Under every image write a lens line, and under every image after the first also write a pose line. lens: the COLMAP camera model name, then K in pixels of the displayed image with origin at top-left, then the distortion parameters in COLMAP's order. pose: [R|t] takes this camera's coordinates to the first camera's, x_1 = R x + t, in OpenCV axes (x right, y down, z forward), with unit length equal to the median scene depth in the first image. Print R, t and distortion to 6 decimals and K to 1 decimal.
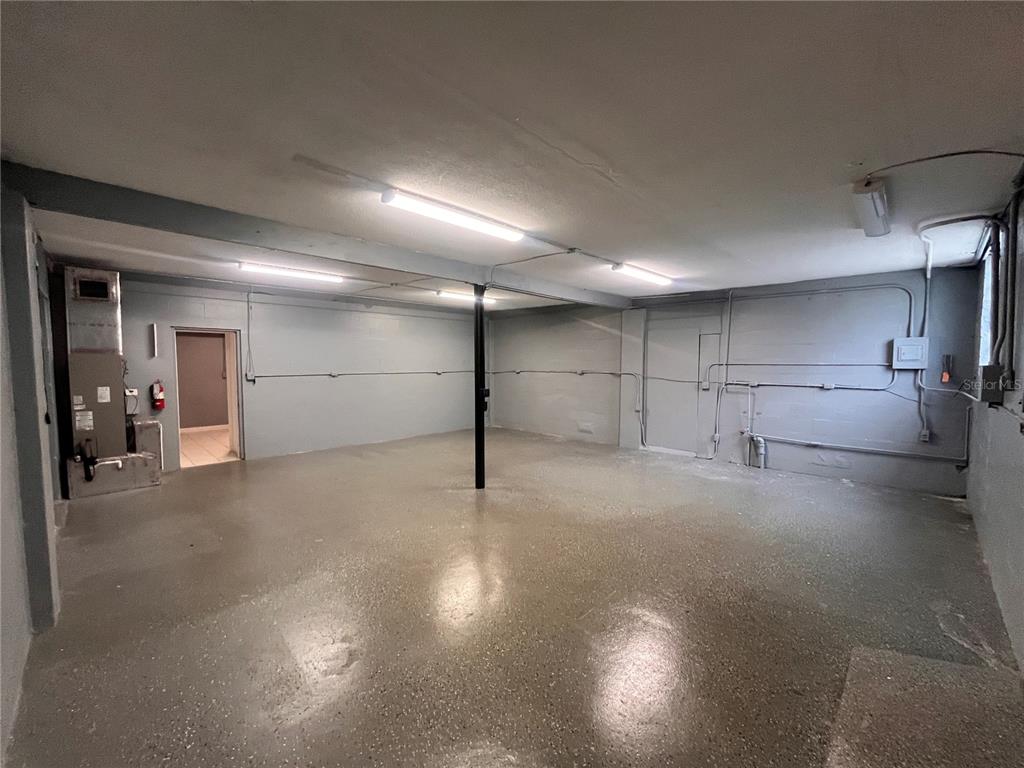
lens RADIAL K [[414.8, 0, 513.3], [0, 414.8, 383.3], [0, 0, 1]] dist [0.001950, 0.000204]
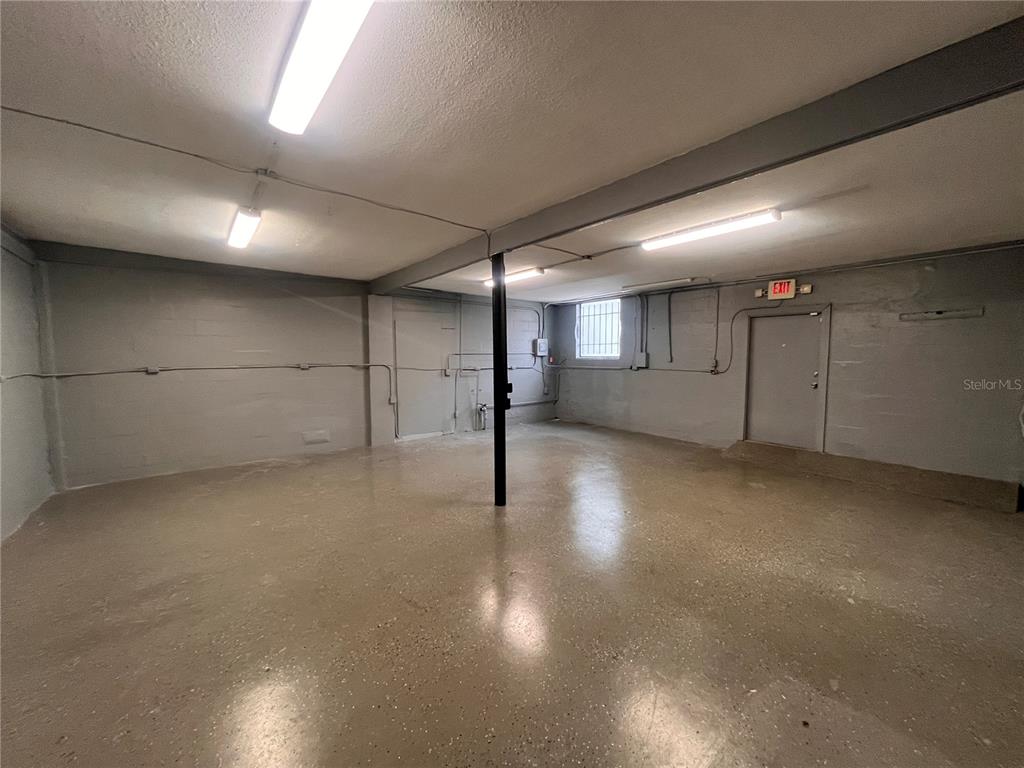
lens RADIAL K [[414.8, 0, 513.0], [0, 414.8, 384.4], [0, 0, 1]] dist [0.001950, 0.000204]
pose [[0.126919, -0.075123, 0.989064, -0.714727], [0.054315, 0.996158, 0.068692, -0.032687], [-0.990425, 0.045003, 0.130512, 0.709157]]
